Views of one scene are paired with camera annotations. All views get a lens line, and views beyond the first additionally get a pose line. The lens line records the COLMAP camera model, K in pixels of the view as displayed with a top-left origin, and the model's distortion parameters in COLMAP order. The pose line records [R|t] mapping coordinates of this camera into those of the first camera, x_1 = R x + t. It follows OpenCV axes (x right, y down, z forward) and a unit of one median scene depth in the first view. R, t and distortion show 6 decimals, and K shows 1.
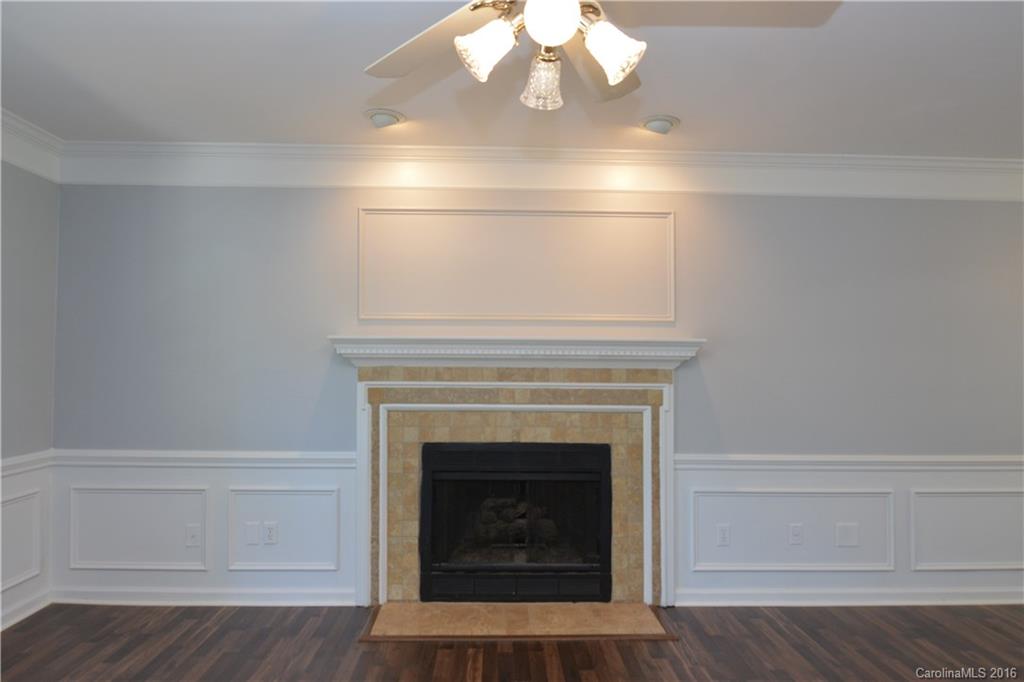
lens RADIAL K [[636.5, 0, 505.5], [0, 636.5, 344.6], [0, 0, 1]] dist [0.004280, -0.030025]
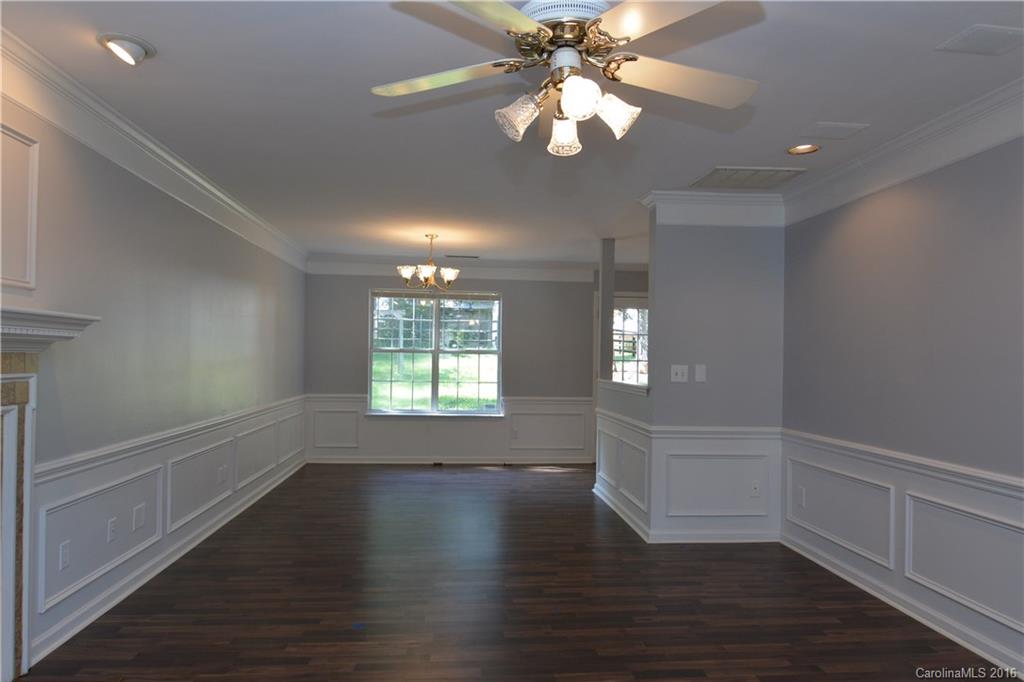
lens RADIAL K [[636.5, 0, 505.5], [0, 636.5, 344.6], [0, 0, 1]] dist [0.004280, -0.030025]
pose [[-0.068232, 0.009698, 0.997622, -0.517735], [-0.046789, 0.998821, -0.012910, 0.012061], [-0.996572, -0.047559, -0.067698, 0.506905]]
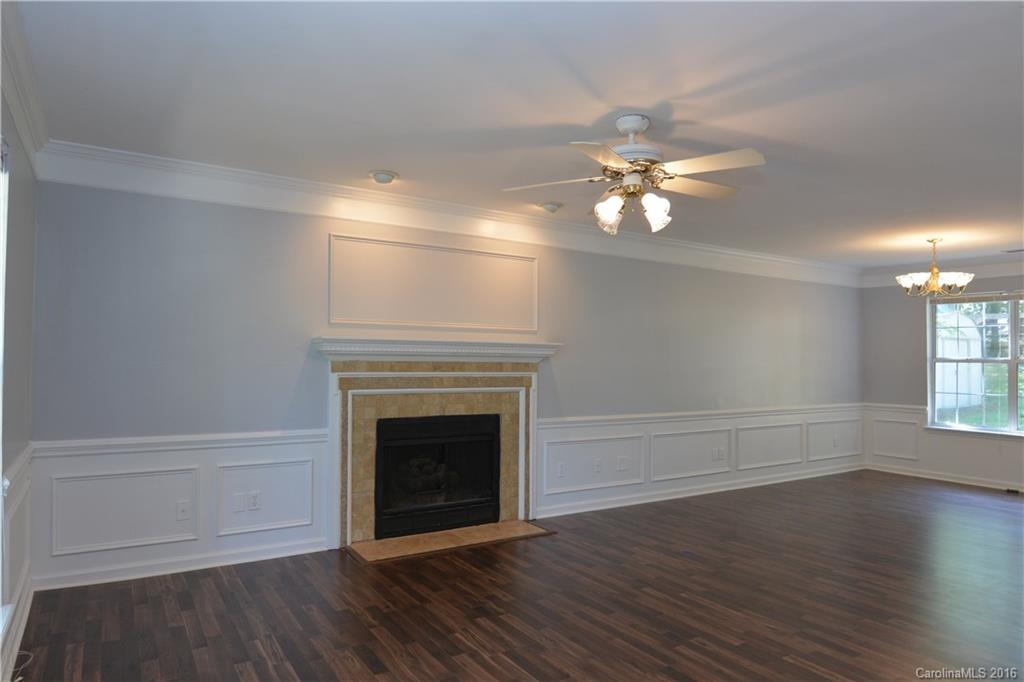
lens RADIAL K [[636.5, 0, 505.5], [0, 636.5, 344.6], [0, 0, 1]] dist [0.004280, -0.030025]
pose [[0.856736, 0.014457, 0.515552, -0.584423], [-0.020493, 0.999772, 0.006021, -0.012094], [-0.515348, -0.015724, 0.856837, -0.256032]]
